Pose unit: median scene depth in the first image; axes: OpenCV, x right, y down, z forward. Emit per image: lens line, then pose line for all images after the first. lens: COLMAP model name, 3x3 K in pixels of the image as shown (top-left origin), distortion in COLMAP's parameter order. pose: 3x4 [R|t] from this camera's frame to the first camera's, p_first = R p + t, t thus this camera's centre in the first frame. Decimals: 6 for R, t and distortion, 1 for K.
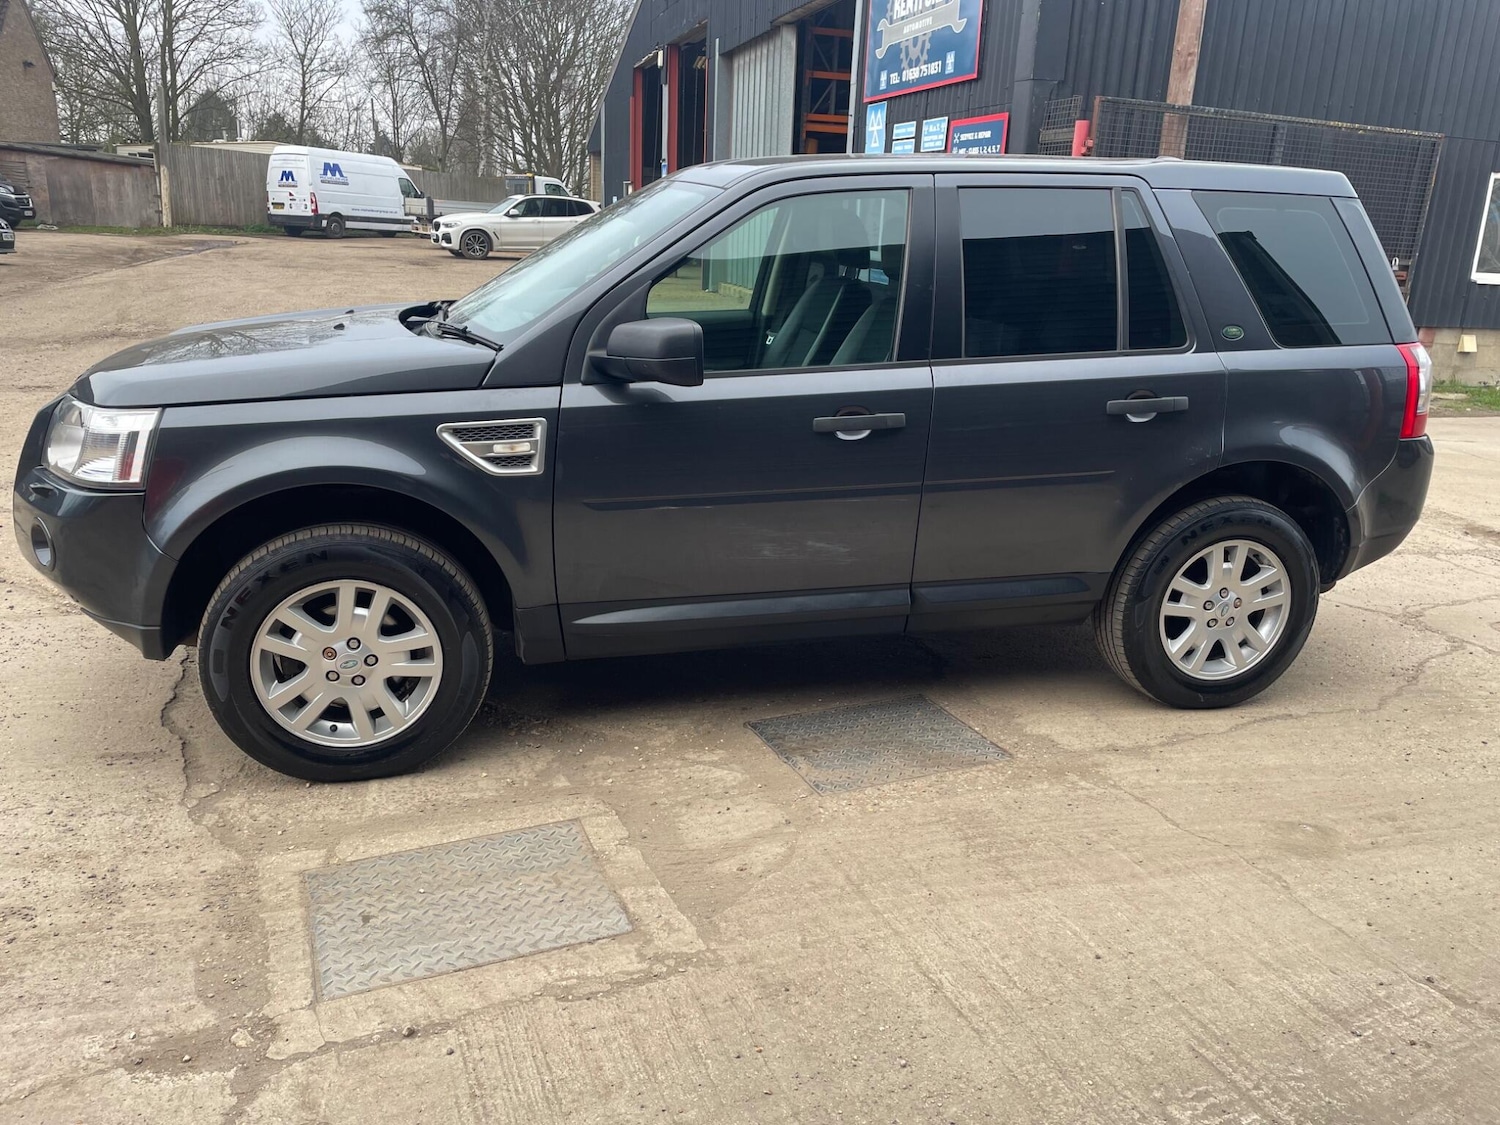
lens RADIAL K [[1125.4, 0, 752.7], [0, 1125.4, 559.5], [0, 0, 1]] dist [0.099307, -0.124933]
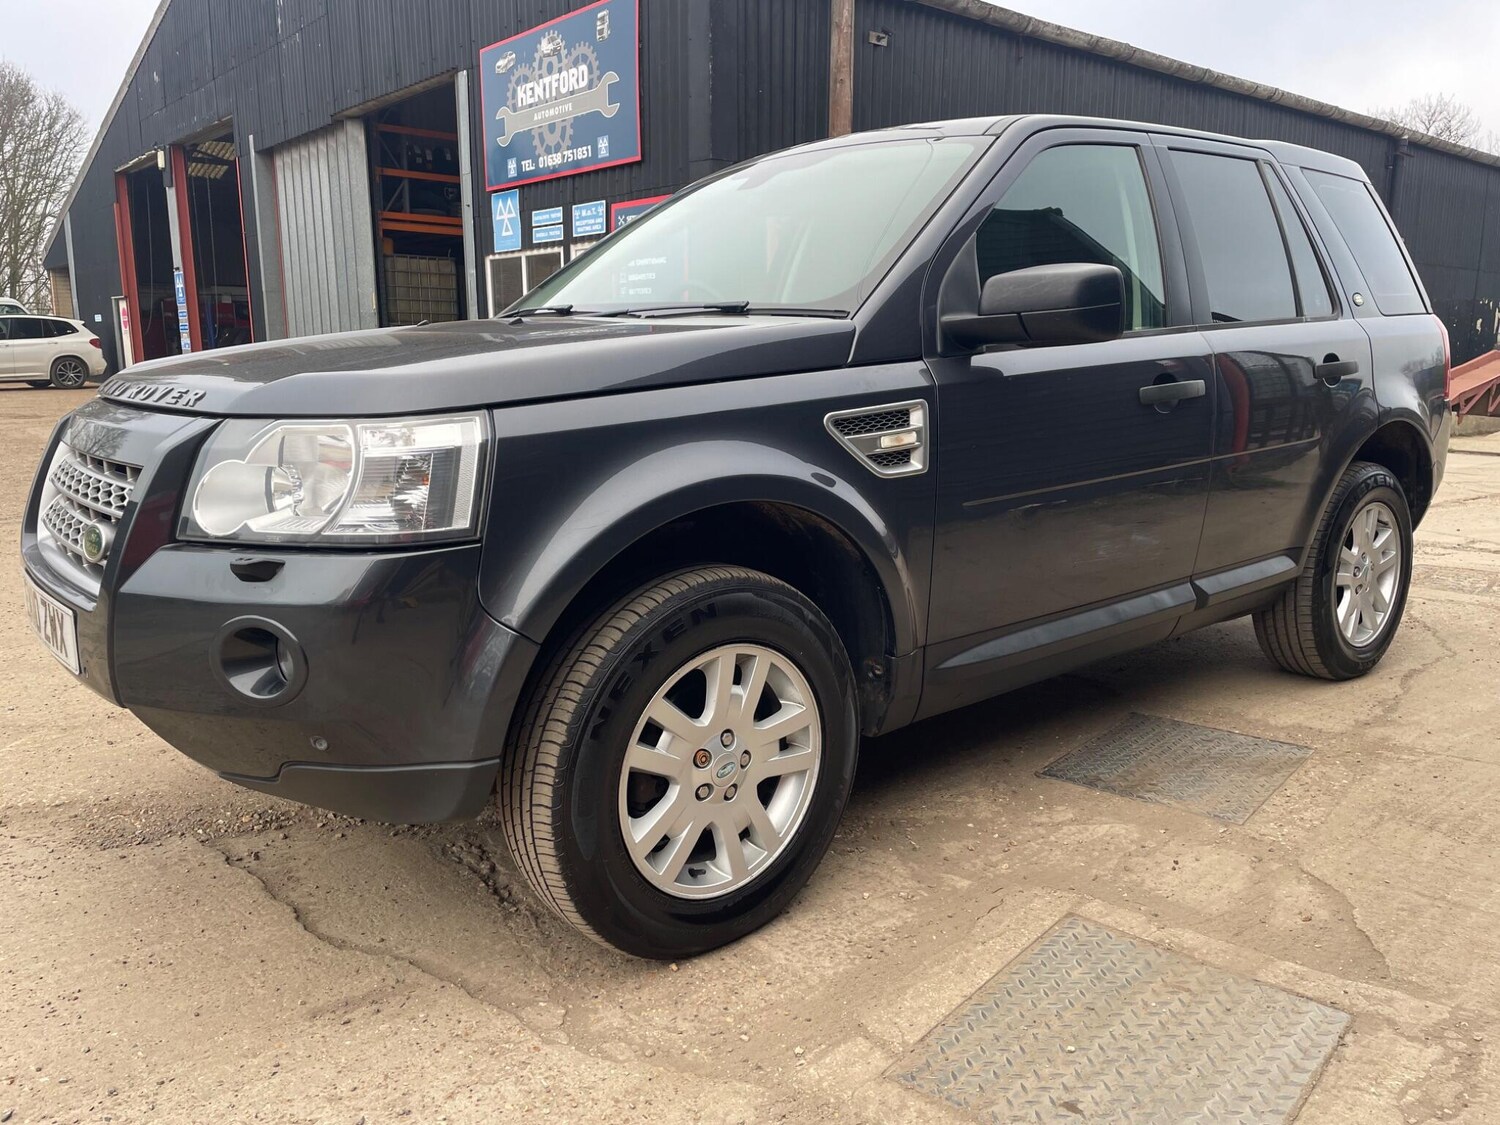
lens RADIAL K [[1125.4, 0, 740.0], [0, 1125.4, 565.0], [0, 0, 1]] dist [0.096994, -0.120595]
pose [[0.905358, -0.120252, 0.407266, -0.513580], [0.159021, 0.985290, -0.062582, 0.011534], [-0.393749, 0.121423, 0.911163, 0.299932]]
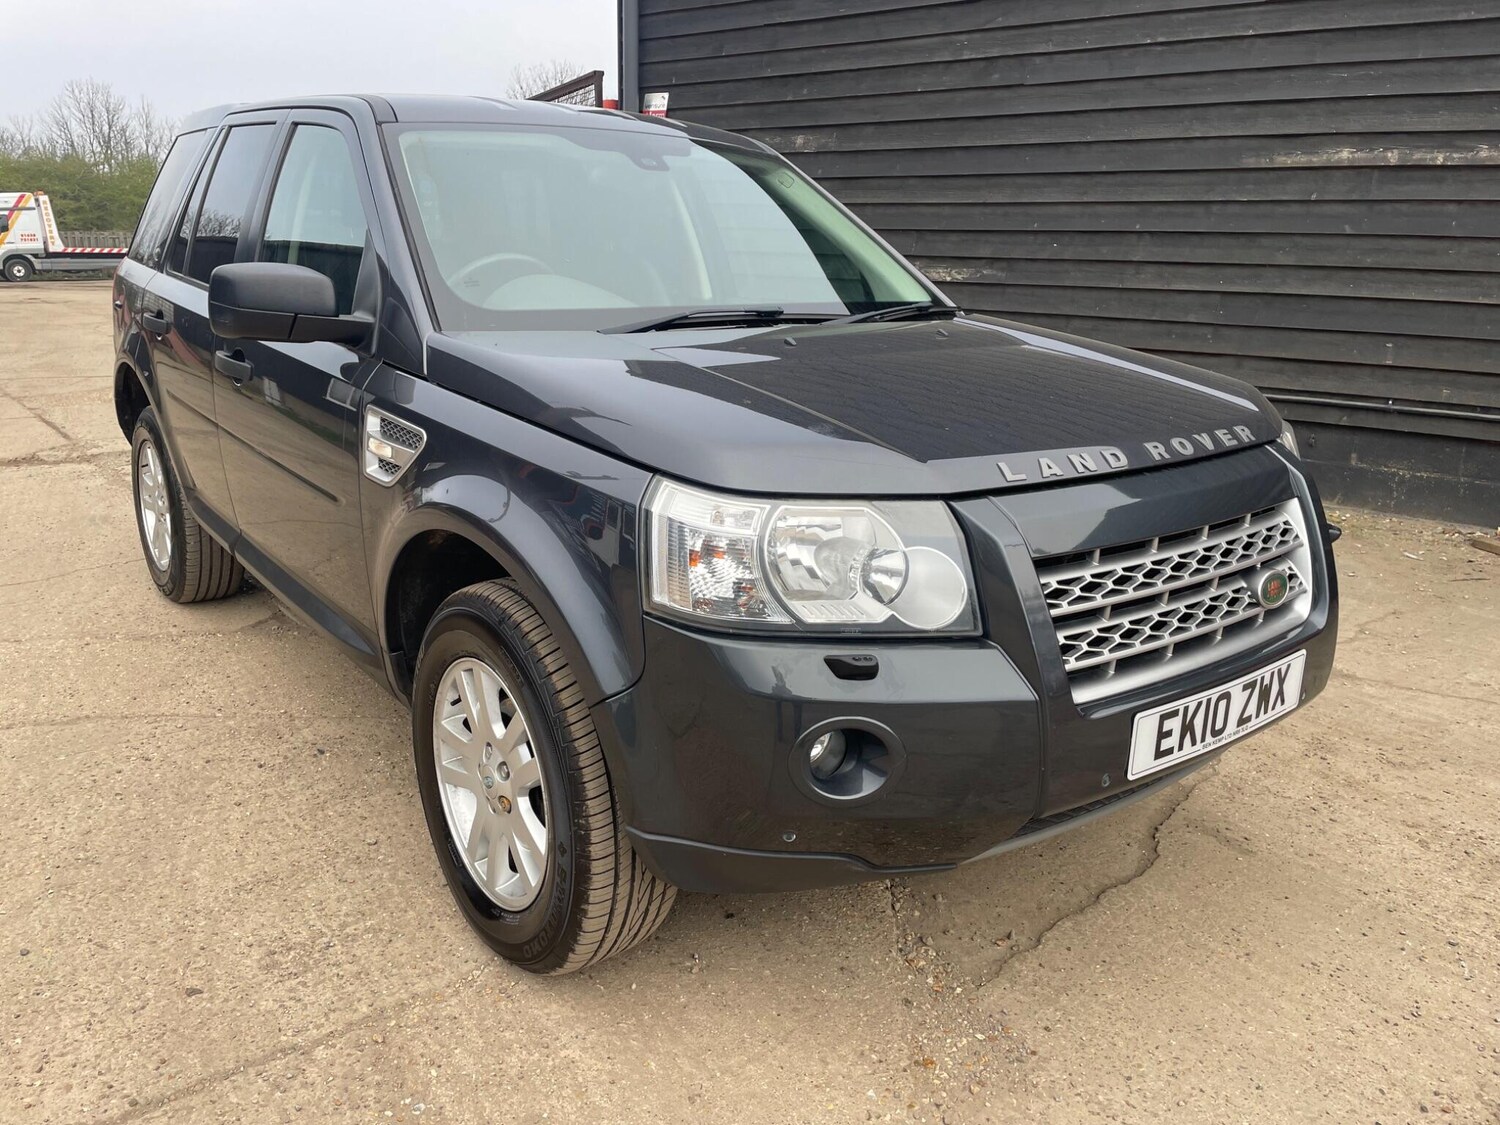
lens RADIAL K [[1128.2, 0, 737.1], [0, 1128.2, 554.2], [0, 0, 1]] dist [0.093894, -0.118314]
pose [[-0.394903, -0.297411, 0.869252, -0.953163], [0.232219, 0.883116, 0.407652, -0.391948], [-0.888890, 0.362840, -0.279680, 1.311111]]
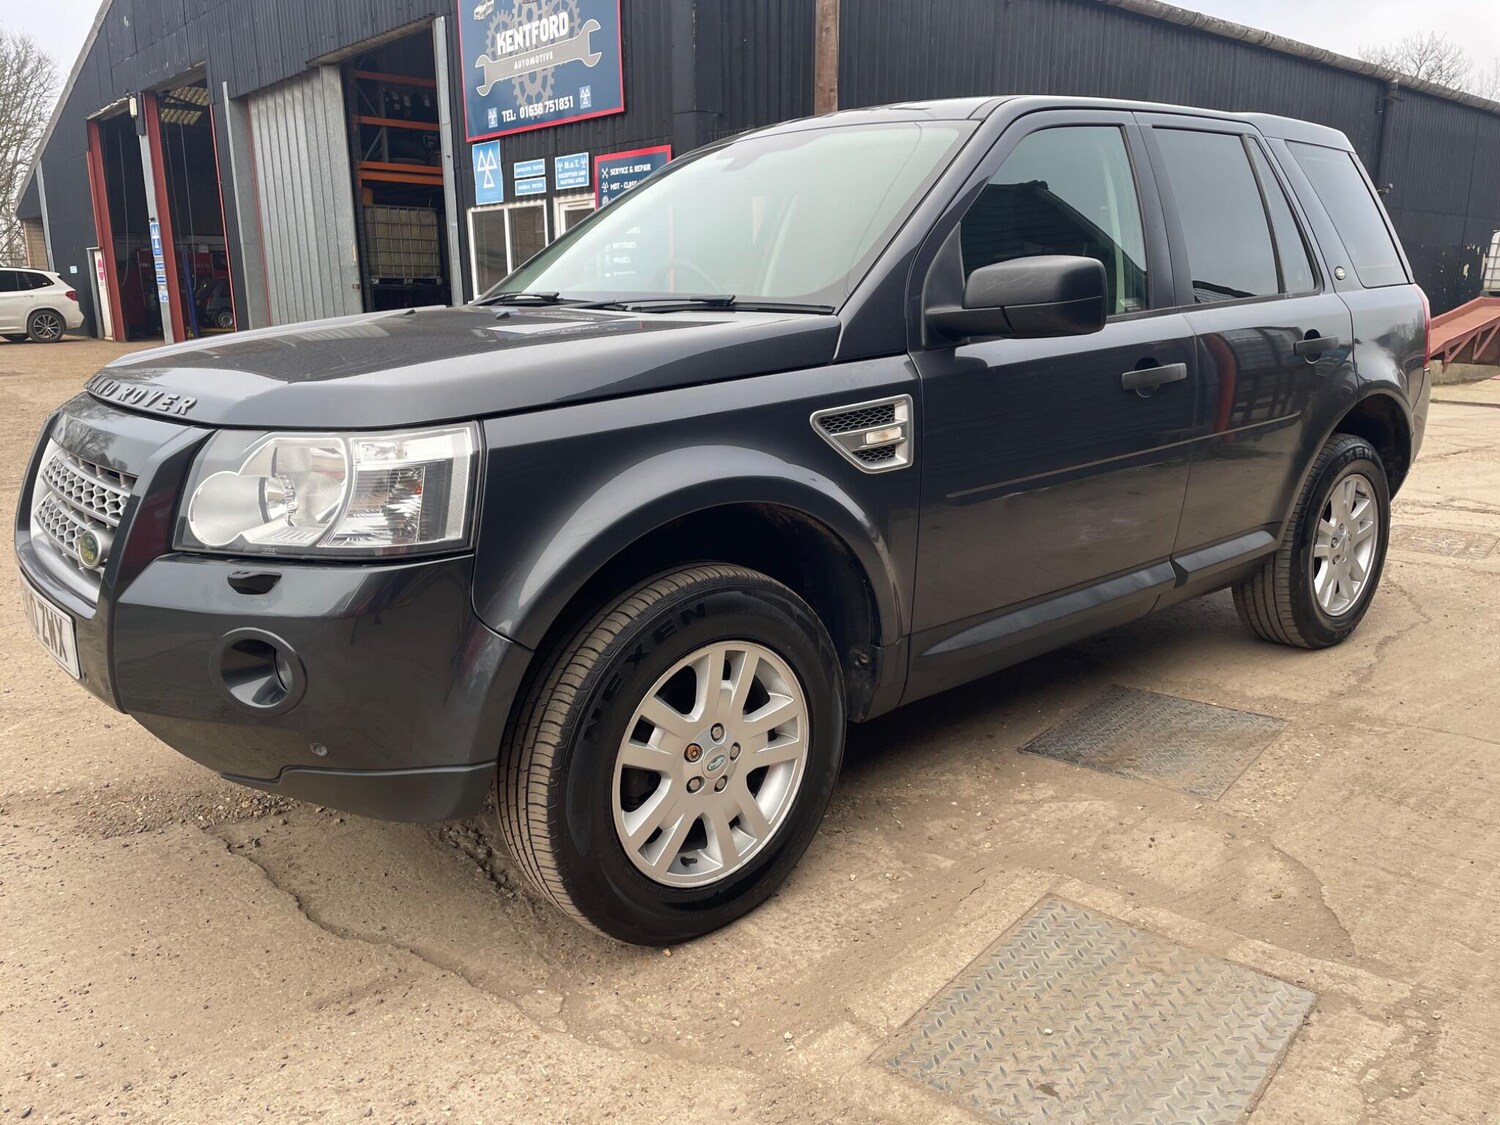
lens RADIAL K [[1125.4, 0, 741.8], [0, 1125.4, 563.4], [0, 0, 1]] dist [0.098569, -0.123432]
pose [[0.899456, -0.145790, 0.411975, -0.514491], [0.167270, 0.985776, -0.016350, -0.013760], [-0.403731, 0.083617, 0.911048, 0.286995]]
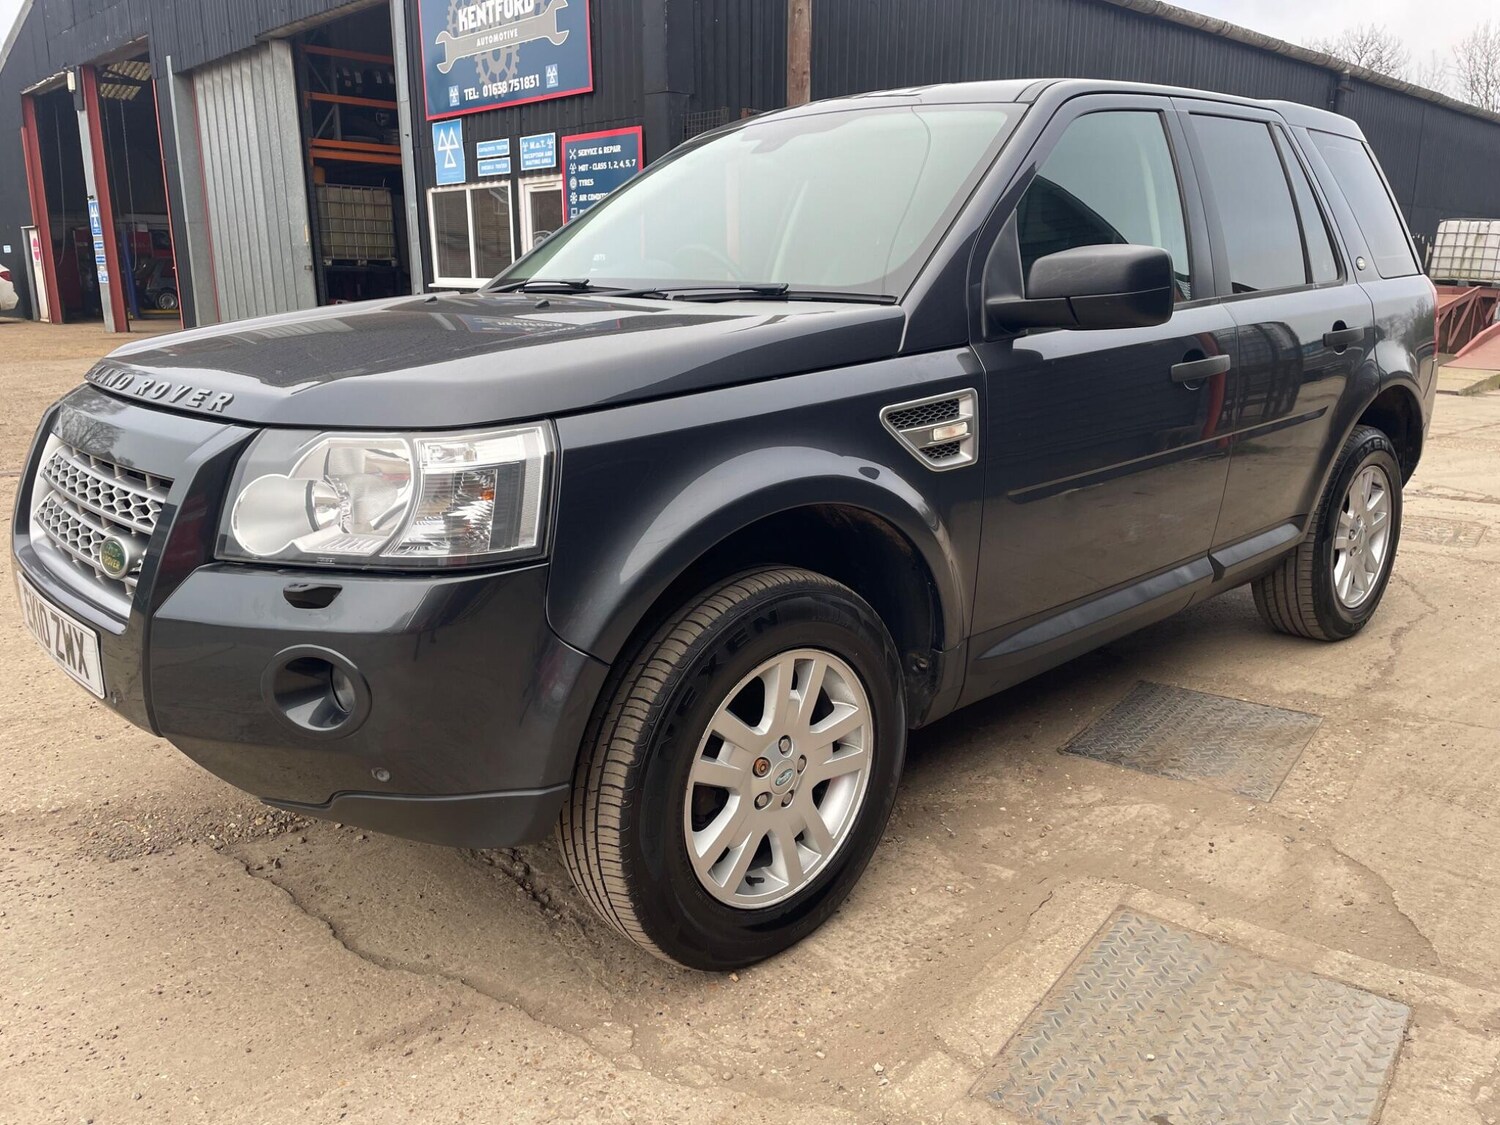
lens RADIAL K [[1126.1, 0, 745.9], [0, 1126.1, 556.6], [0, 0, 1]] dist [0.097826, -0.123127]
pose [[0.878326, -0.153856, 0.452628, -0.552720], [0.172973, 0.984926, -0.000862, -0.033565], [-0.445672, 0.079050, 0.891699, 0.338076]]
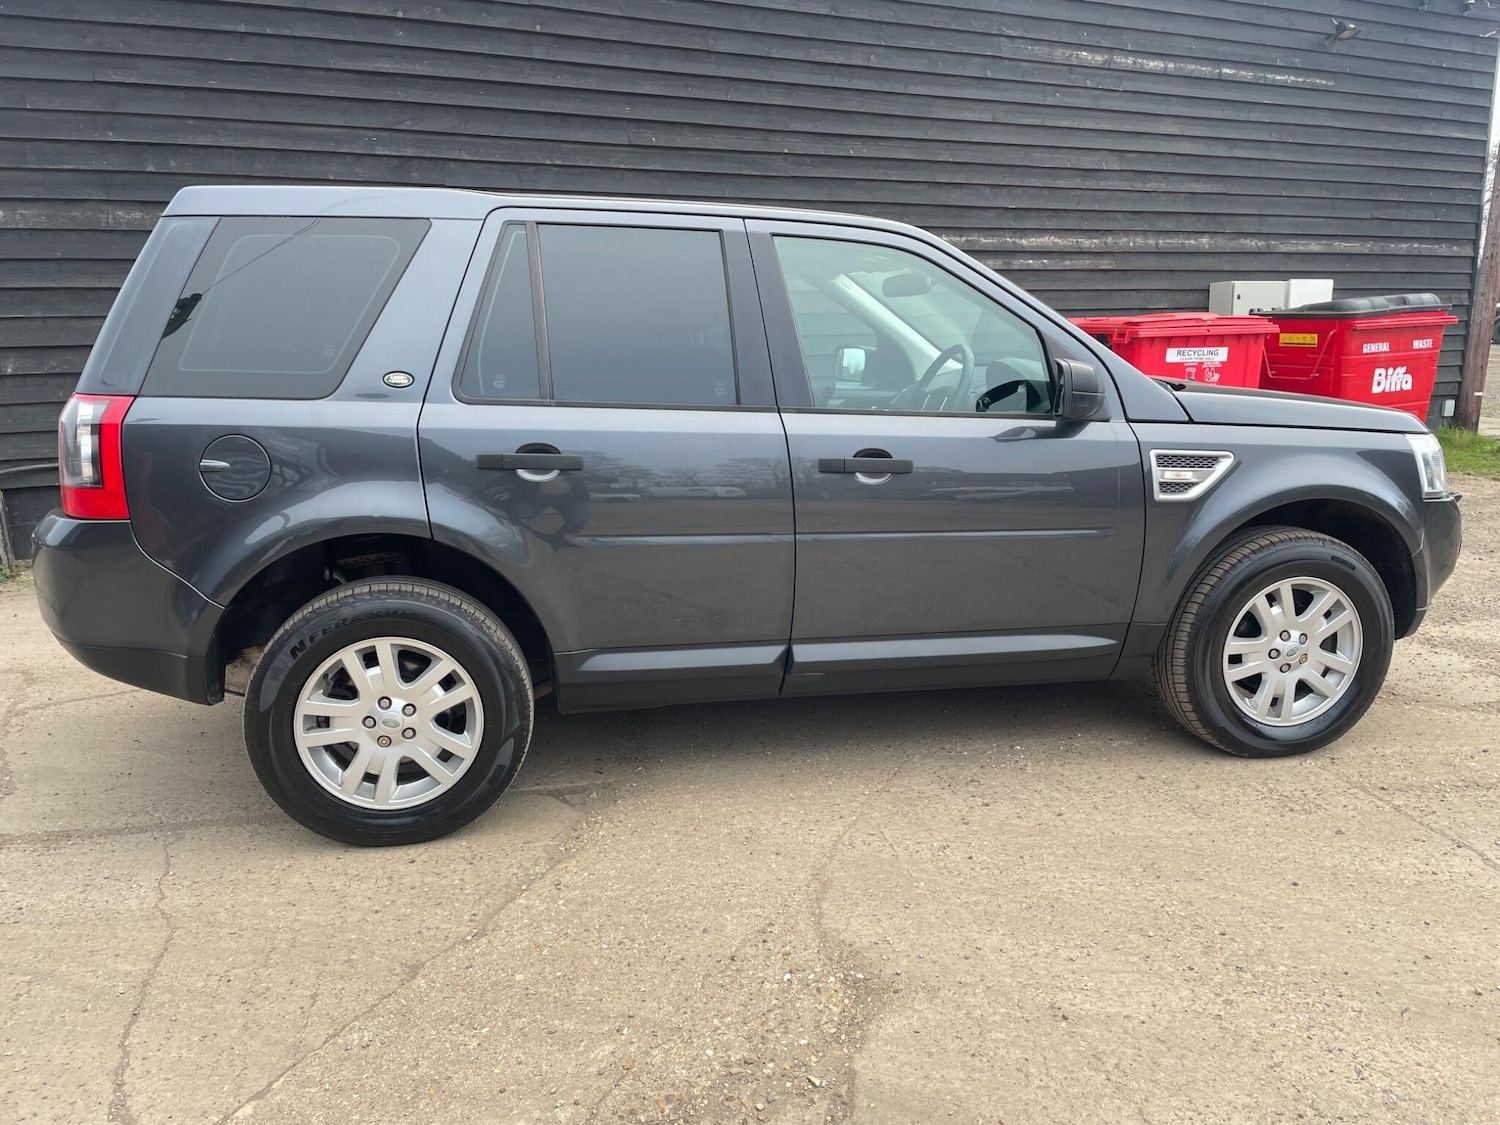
lens RADIAL K [[1125.4, 0, 752.7], [0, 1125.4, 559.5], [0, 0, 1]] dist [0.099307, -0.124933]
pose [[-0.998515, -0.041382, 0.035432, 0.004875], [-0.018742, 0.871622, 0.489820, -0.614967], [-0.051153, 0.488428, -0.871103, 2.139770]]
